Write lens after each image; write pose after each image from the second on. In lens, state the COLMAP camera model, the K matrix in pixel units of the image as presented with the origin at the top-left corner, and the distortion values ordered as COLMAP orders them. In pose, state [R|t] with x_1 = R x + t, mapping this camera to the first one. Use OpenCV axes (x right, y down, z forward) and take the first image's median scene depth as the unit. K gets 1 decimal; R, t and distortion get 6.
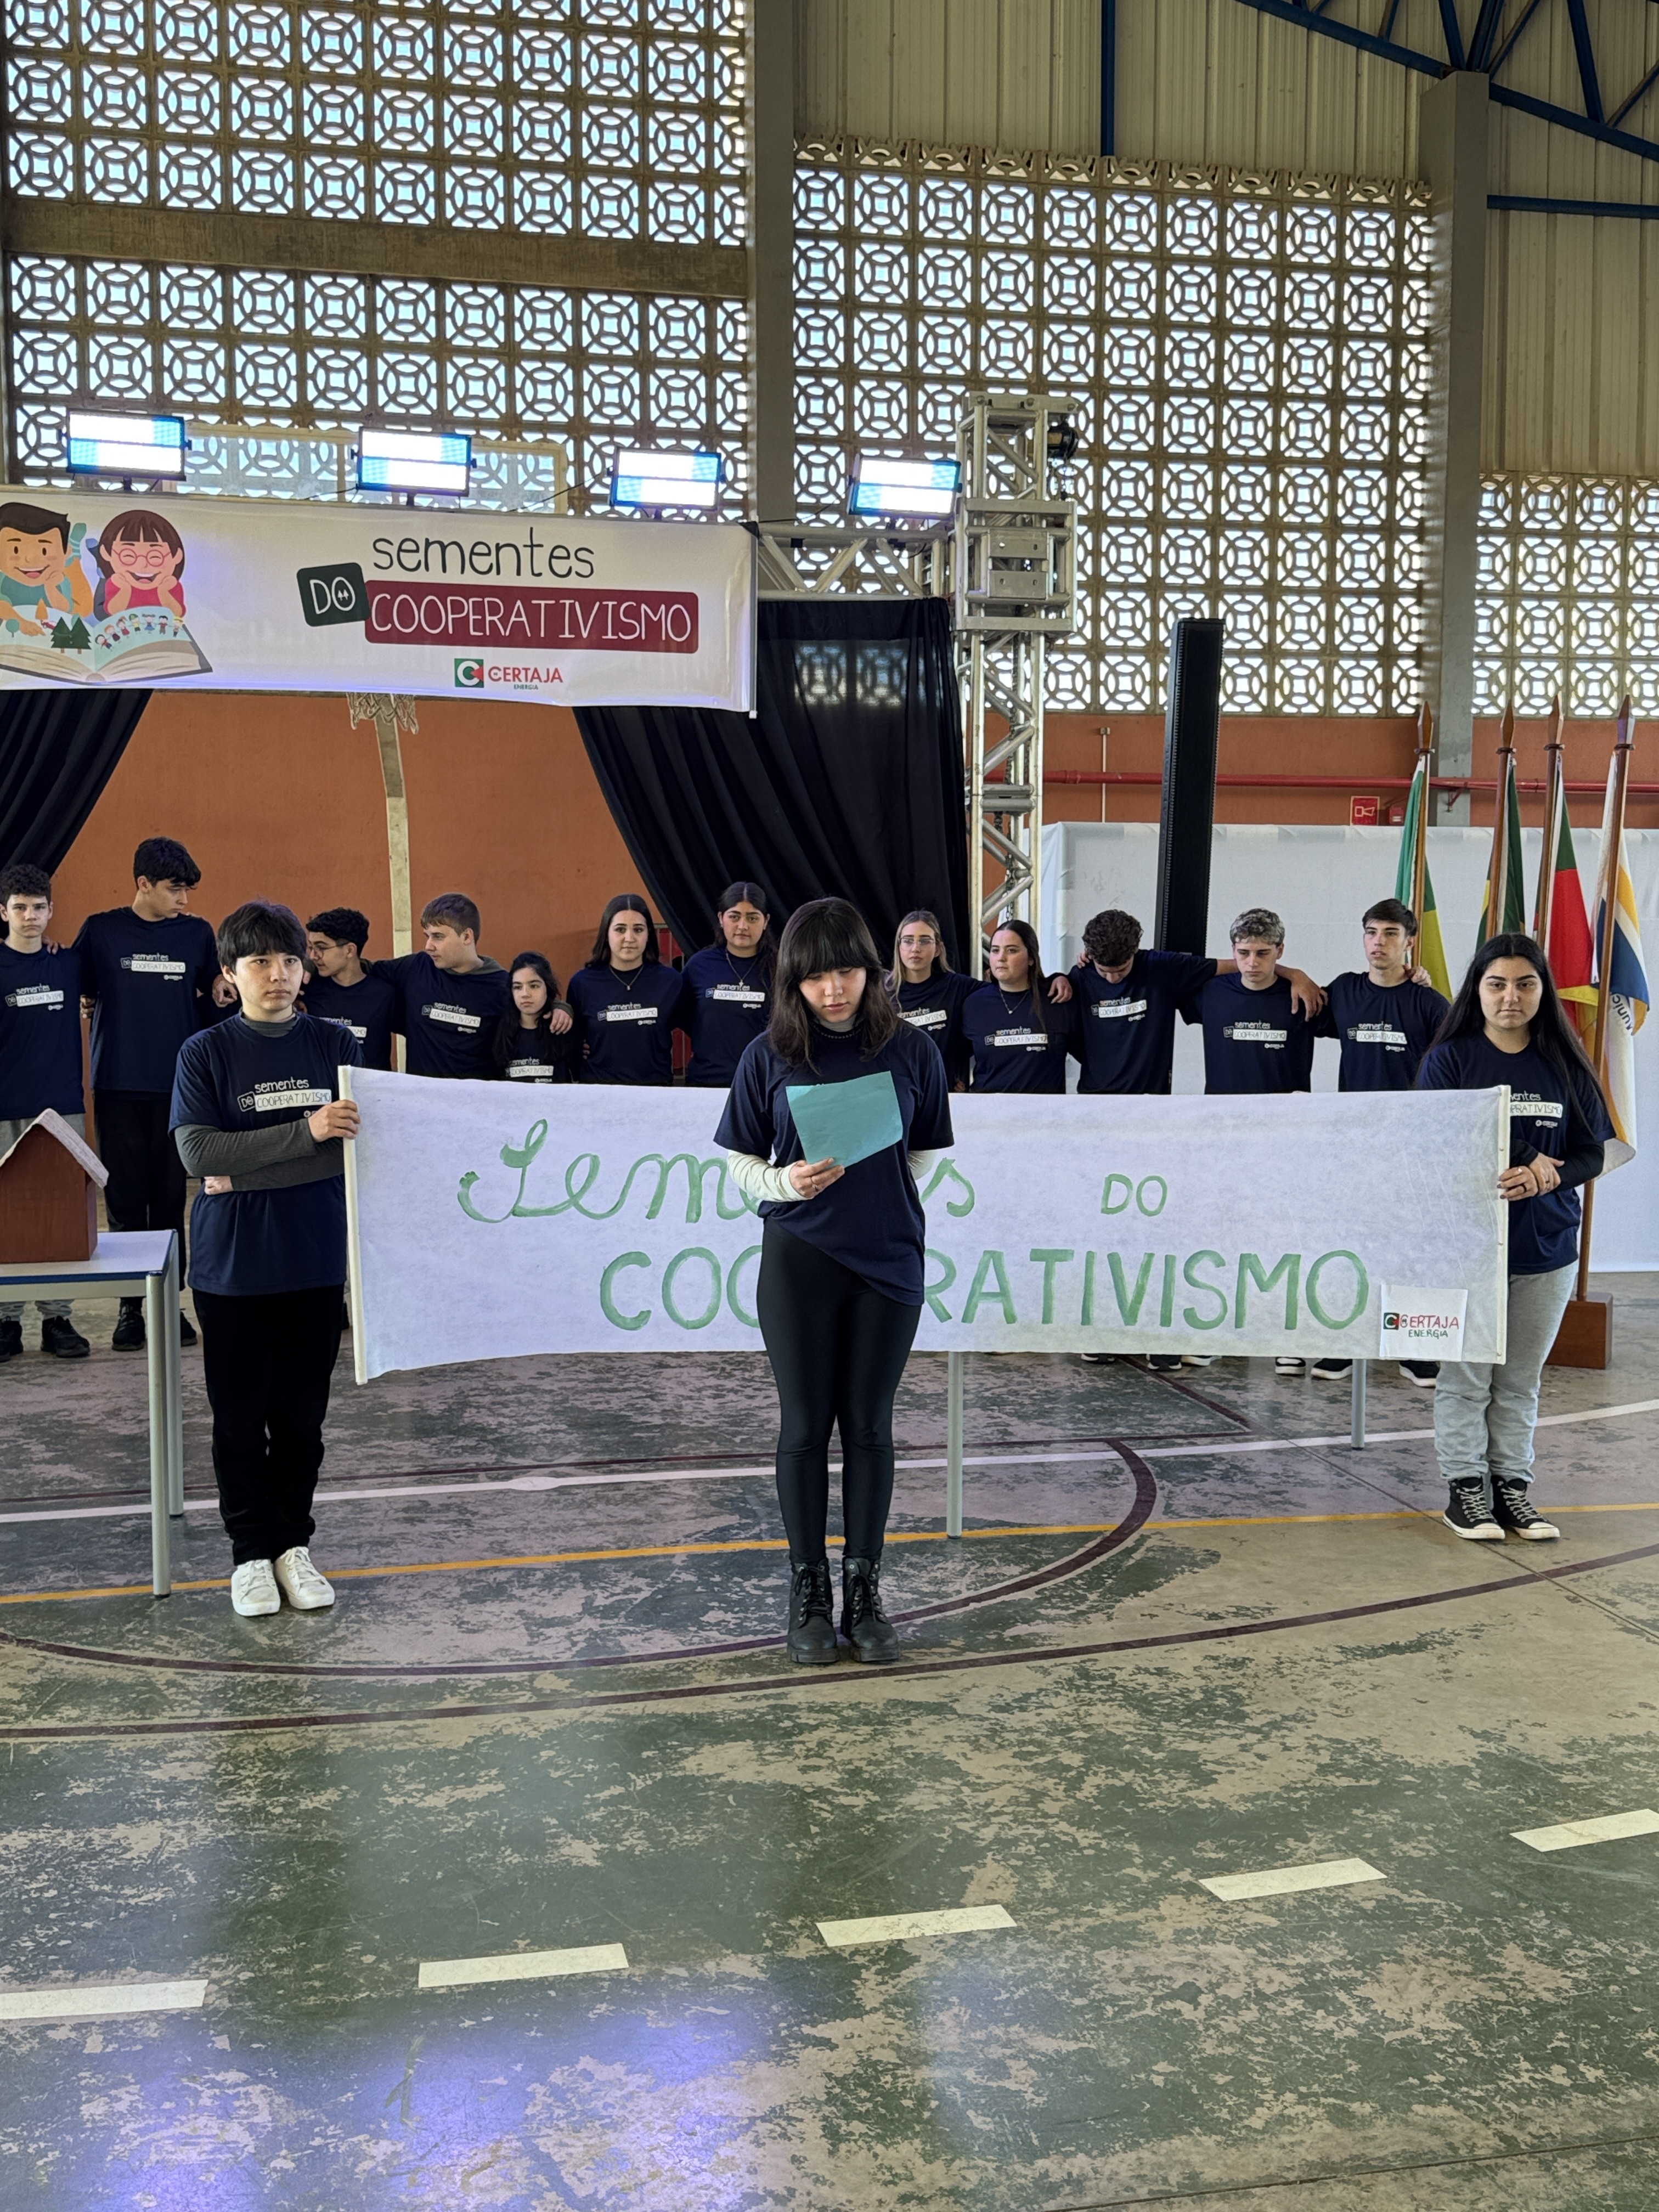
lens RADIAL K [[2335.2, 0, 834.5], [0, 2335.2, 1108.8], [0, 0, 1]] dist [0.073314, 0.000000]
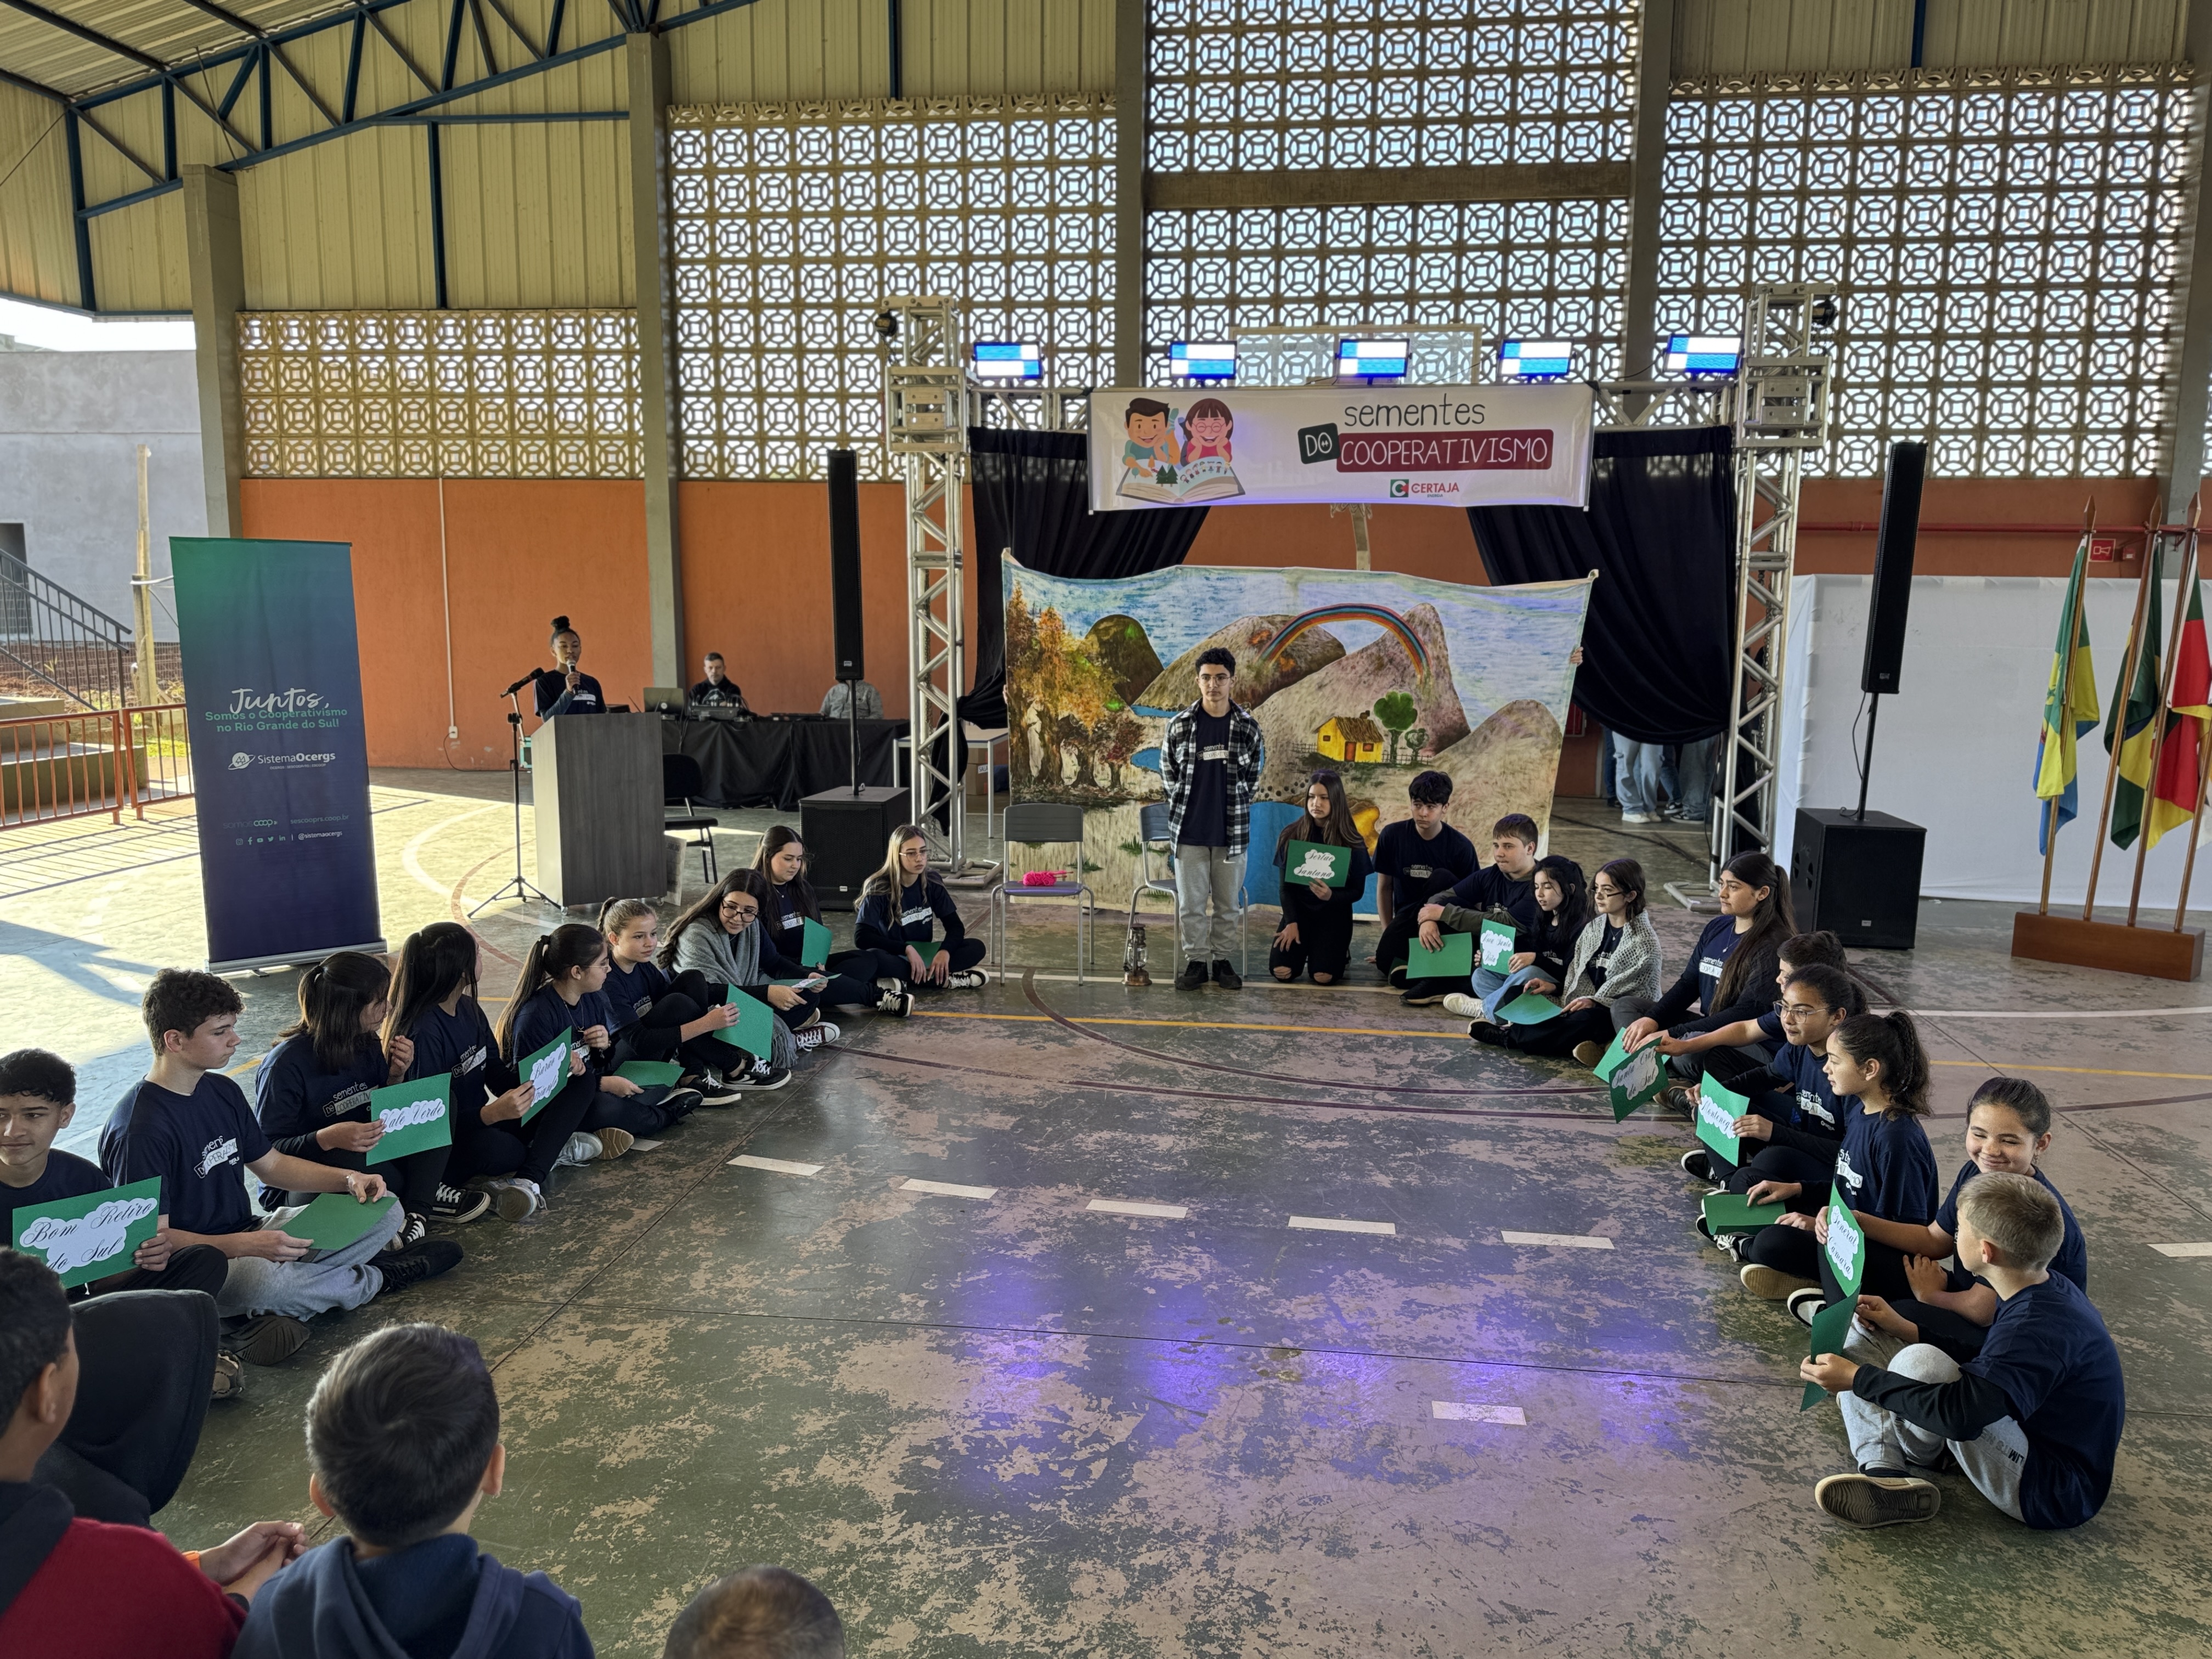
lens RADIAL K [[1627.1, 0, 1091.6], [0, 1627.1, 850.4], [0, 0, 1]] dist [0.038640, -0.044314]
pose [[0.934572, 0.062680, -0.350210, 0.052569], [-0.037189, 0.996177, 0.079051, -0.019140], [0.353826, -0.060855, 0.933329, -0.129416]]
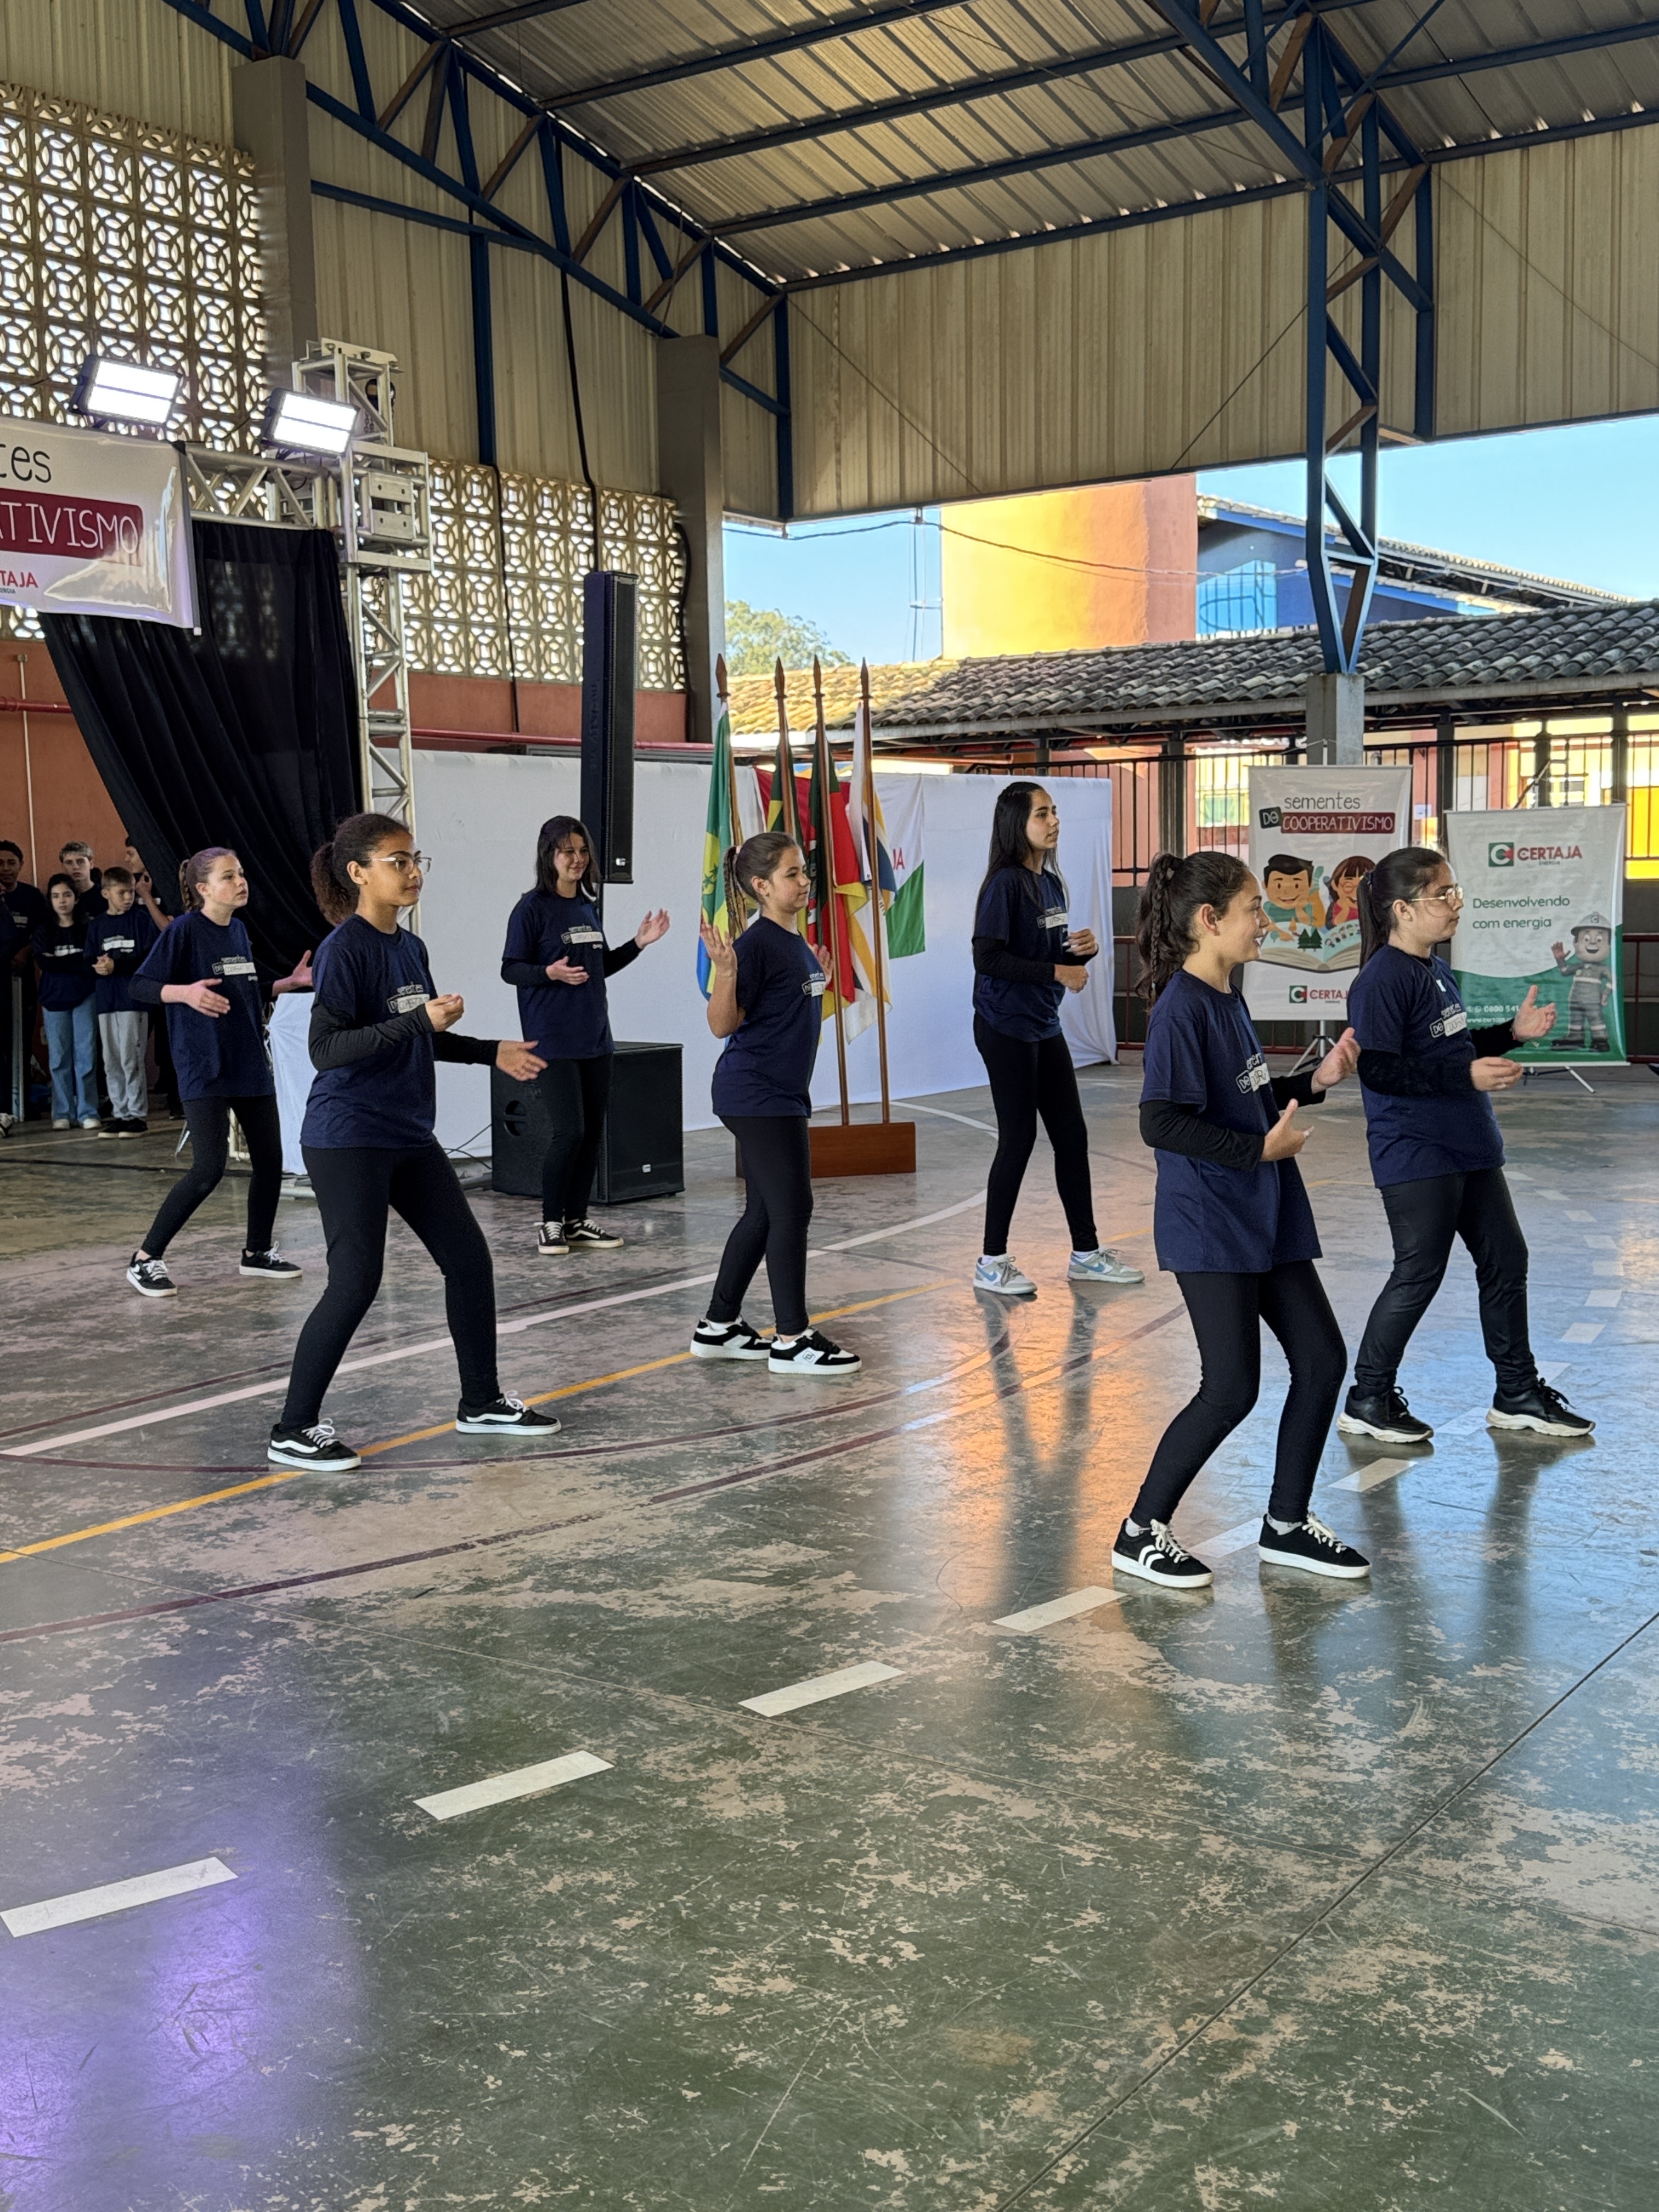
lens RADIAL K [[2433.8, 0, 844.4], [0, 2433.8, 1103.6], [0, 0, 1]] dist [0.082200, 0.000000]
pose [[0.739160, -0.082981, 0.668399, -0.570624], [0.077927, 0.996253, 0.037507, 0.017781], [-0.669007, 0.024363, 0.742857, 0.024876]]
